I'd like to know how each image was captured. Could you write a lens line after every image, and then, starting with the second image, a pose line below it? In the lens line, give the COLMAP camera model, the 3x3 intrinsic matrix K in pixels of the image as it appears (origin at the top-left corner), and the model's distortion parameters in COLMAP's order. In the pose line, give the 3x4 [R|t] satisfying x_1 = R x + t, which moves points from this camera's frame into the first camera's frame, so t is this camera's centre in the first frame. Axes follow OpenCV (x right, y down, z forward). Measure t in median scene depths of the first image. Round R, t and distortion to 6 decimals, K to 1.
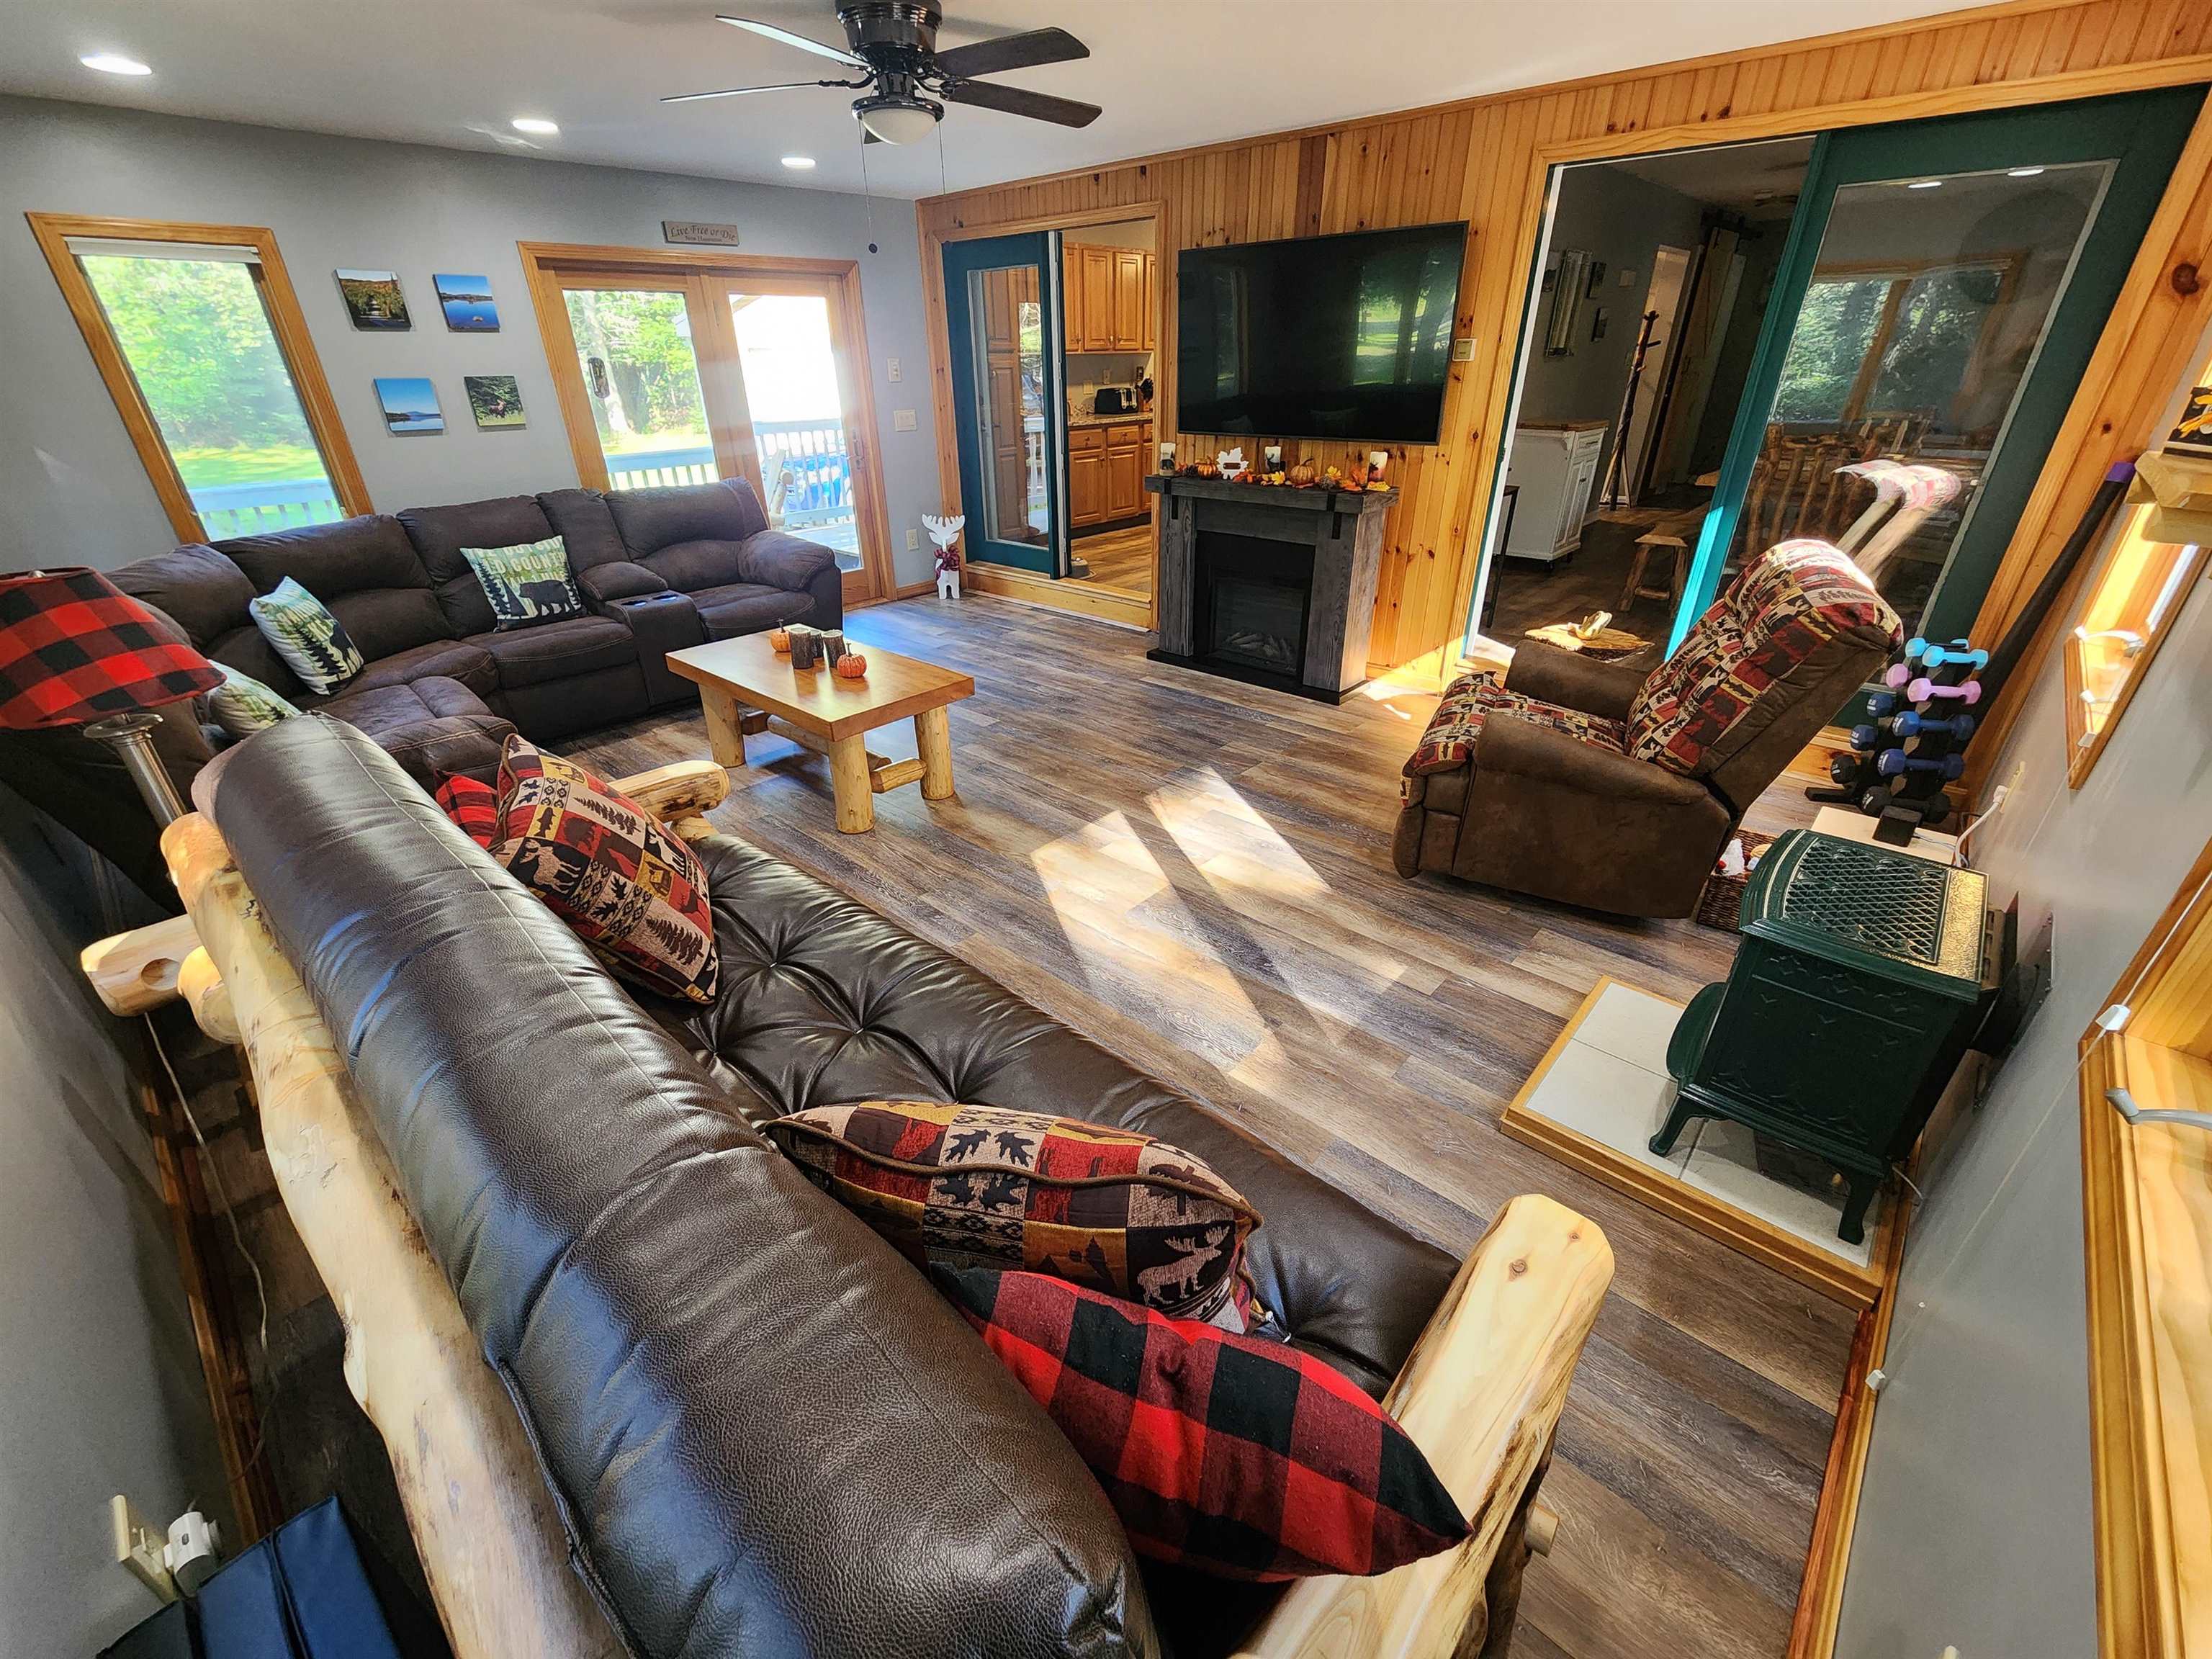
lens RADIAL K [[901.6, 0, 1092.5], [0, 901.6, 826.0], [0, 0, 1]] dist [-0.000755, 0.000037]
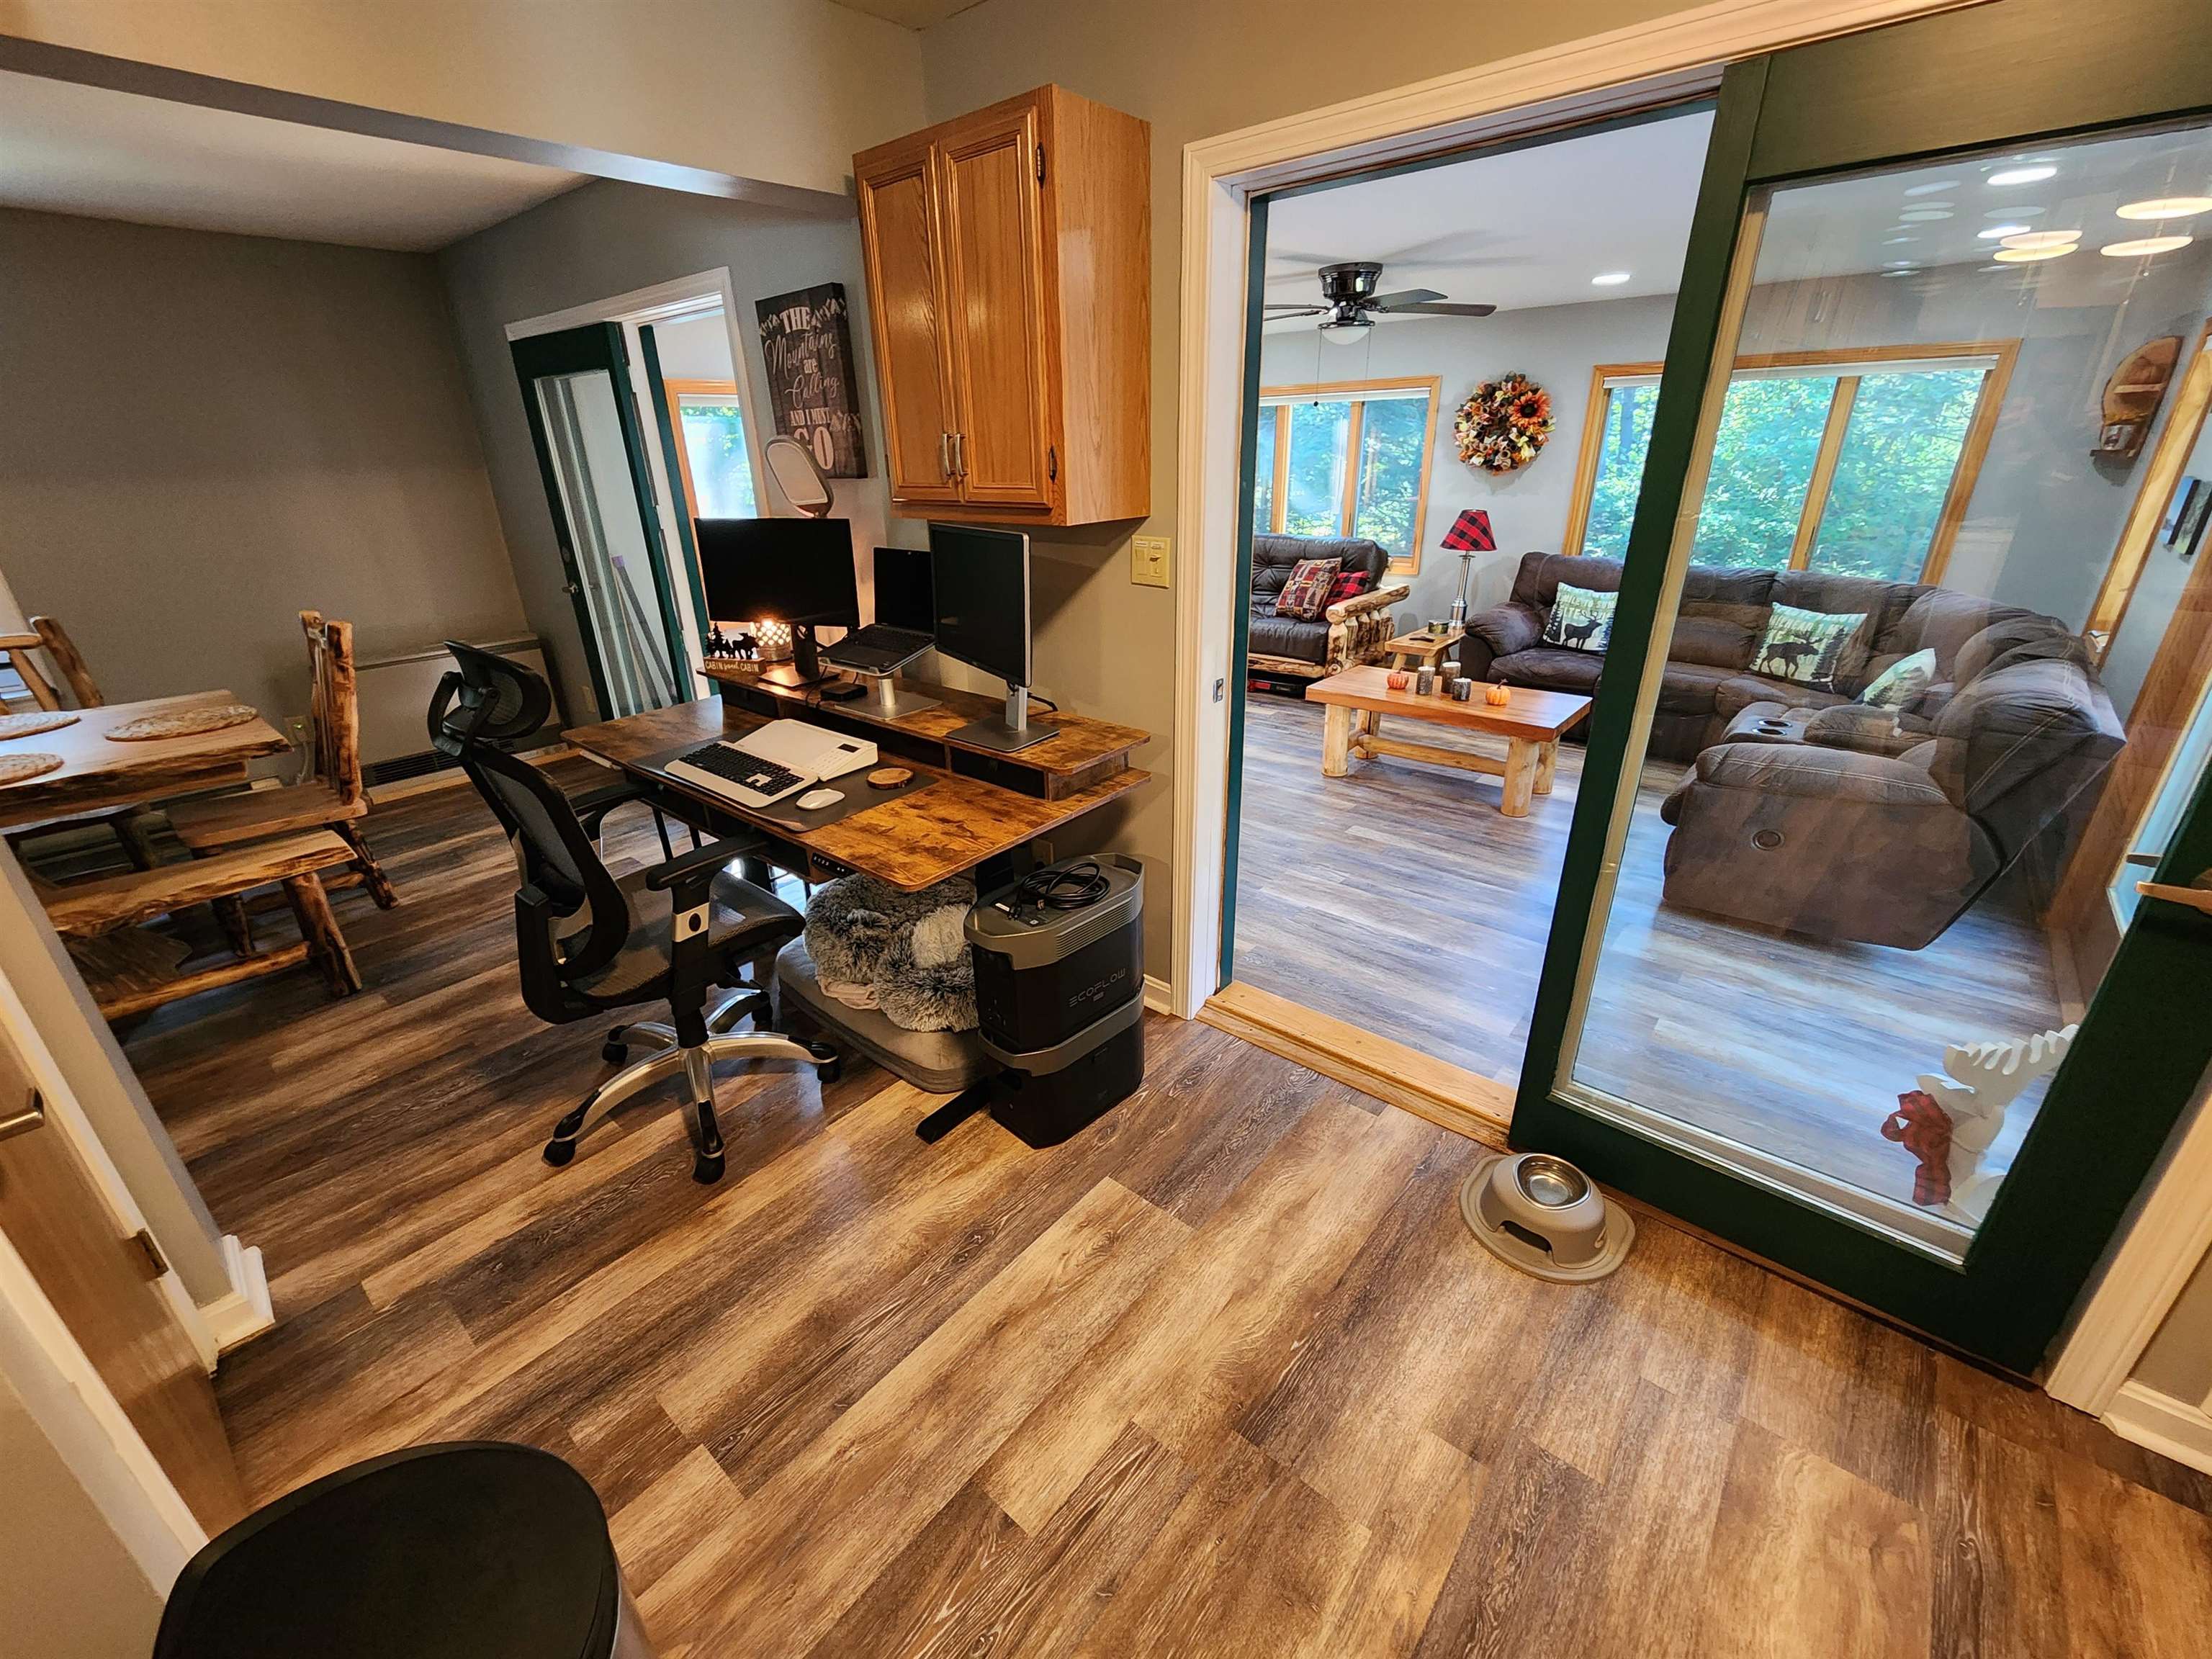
lens RADIAL K [[912.8, 0, 1096.4], [0, 912.8, 839.4], [0, 0, 1]] dist [-0.000568, 0.000578]
pose [[-0.998345, 0.053452, -0.021209, 0.164161], [0.016979, 0.626357, 0.779351, -0.779240], [0.054943, 0.777701, -0.626228, 1.414268]]
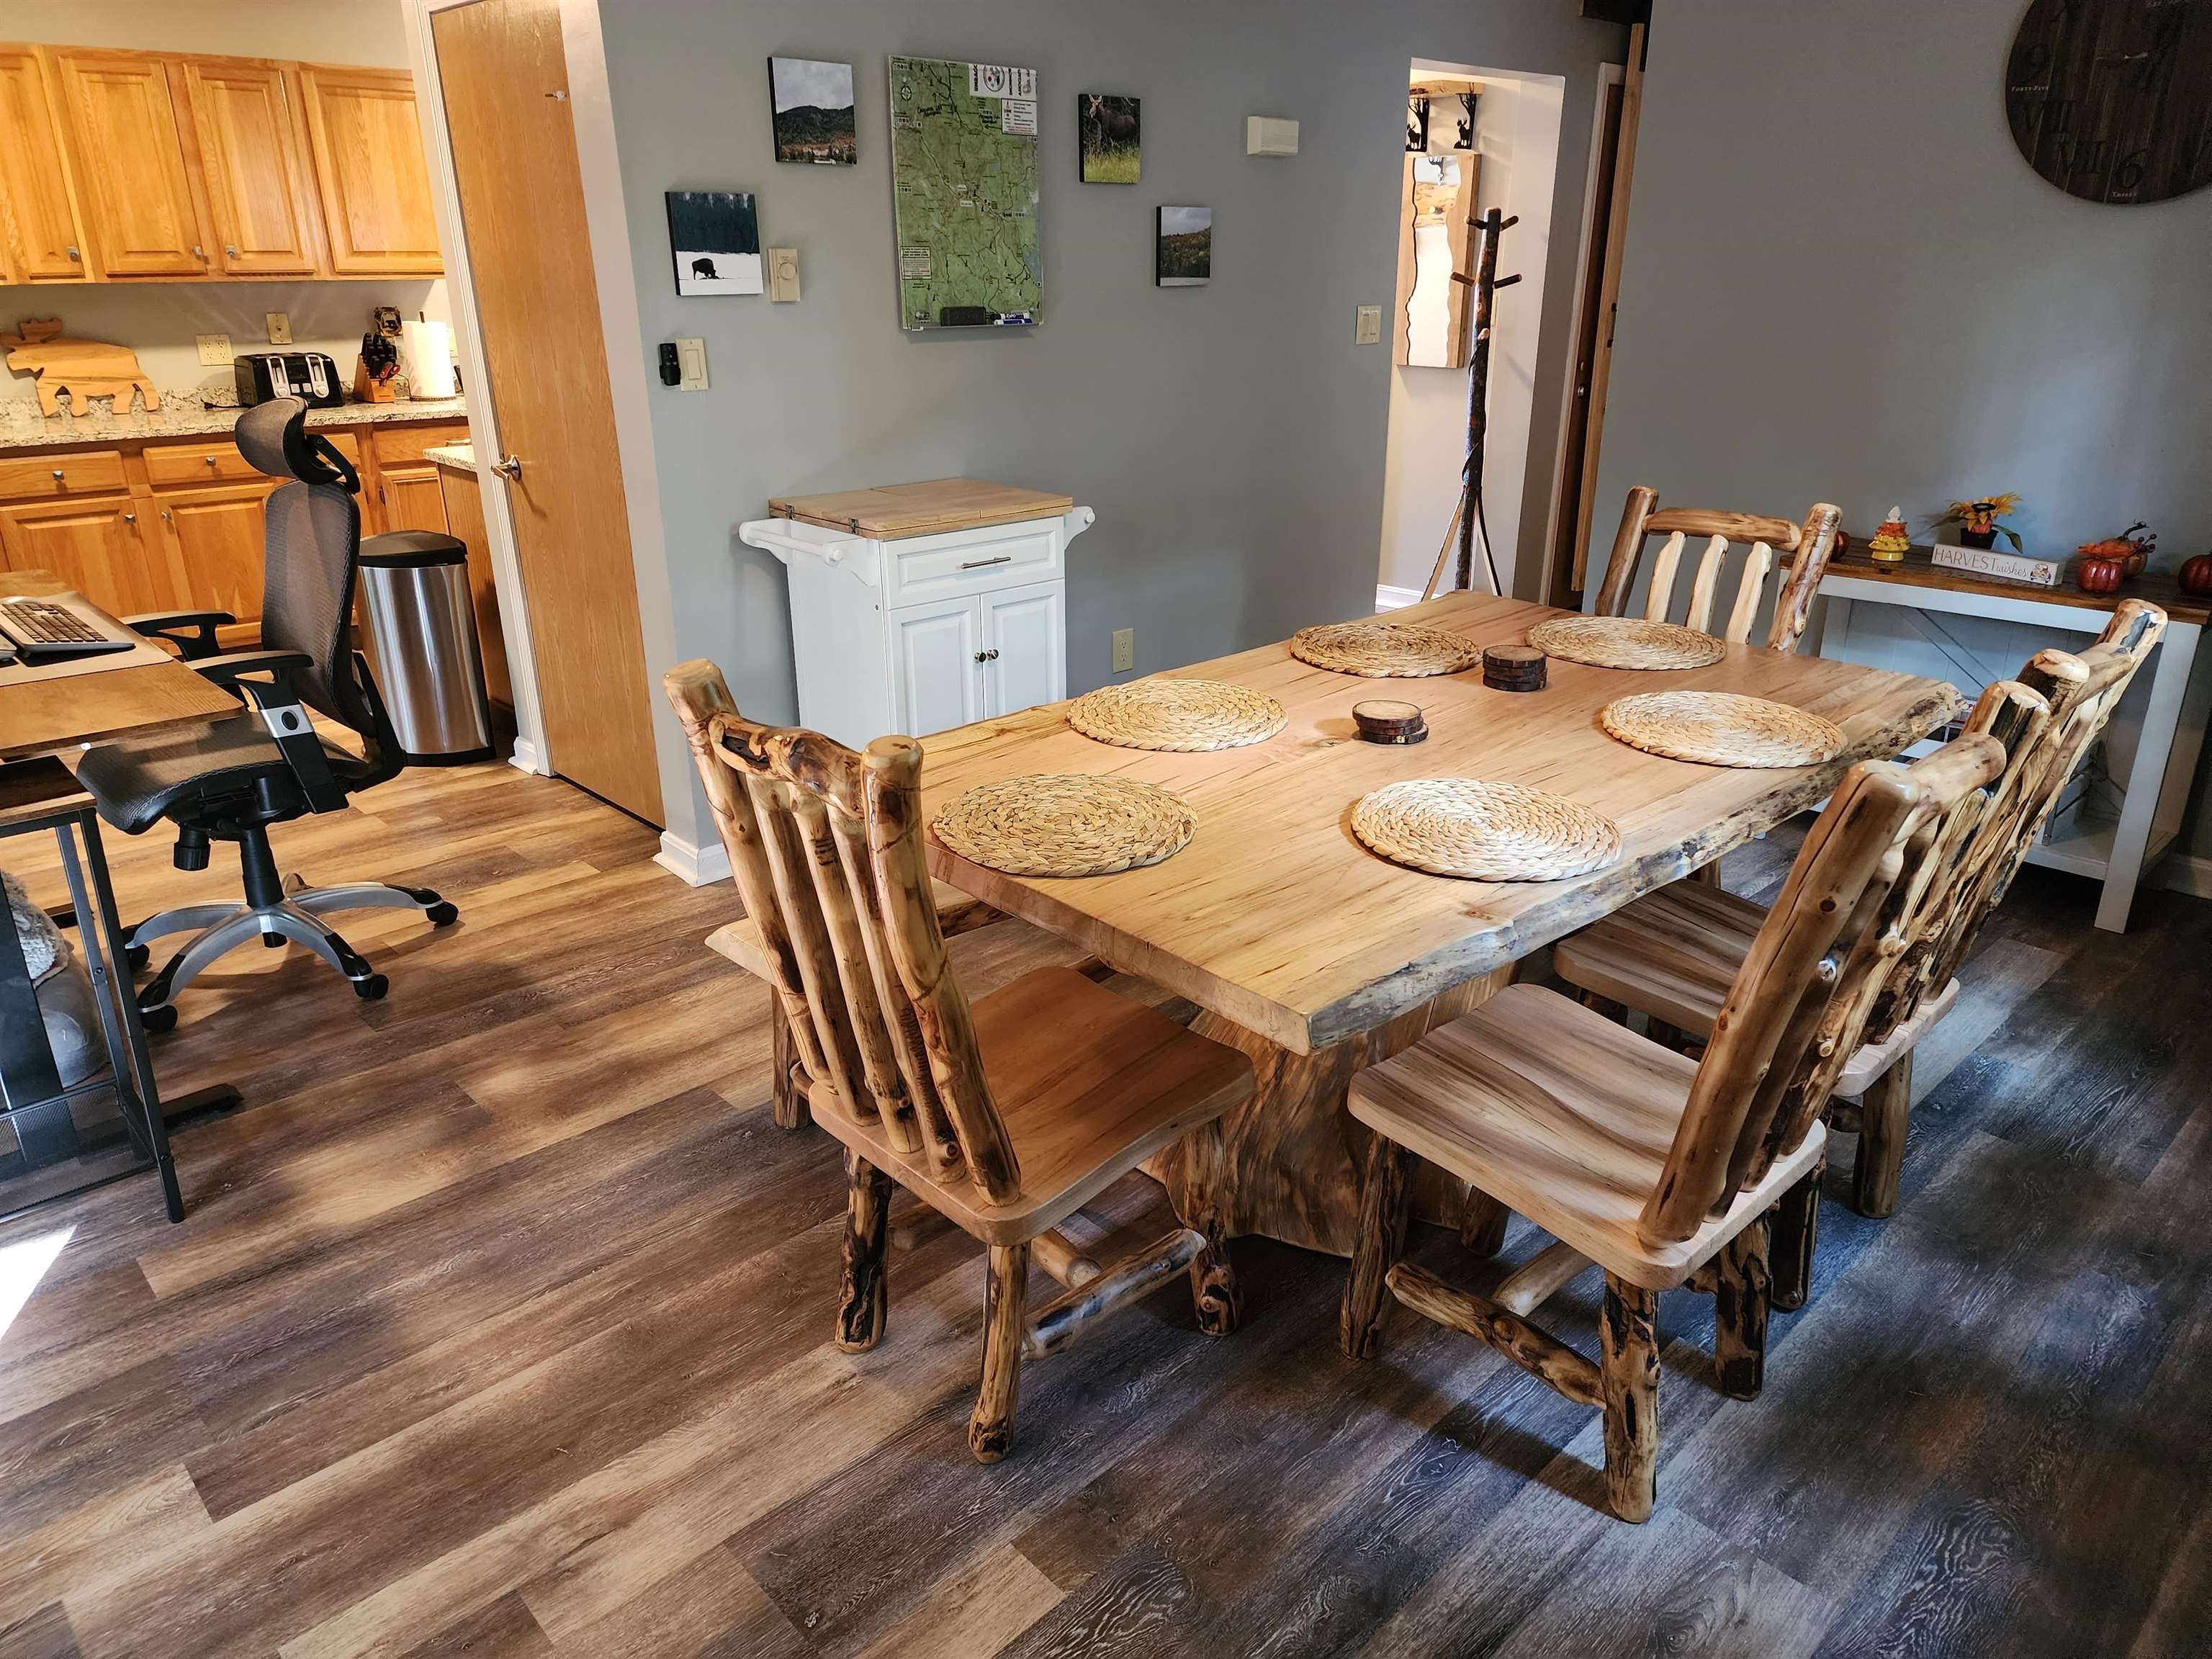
lens RADIAL K [[1475.0, 0, 1115.6], [0, 1475.0, 808.2], [0, 0, 1]] dist [0.060547, -0.053668]
pose [[0.998417, 0.031213, -0.046800, 0.788462], [-0.036607, 0.992193, -0.119218, -0.316502], [0.042714, 0.120743, 0.991764, 0.518834]]
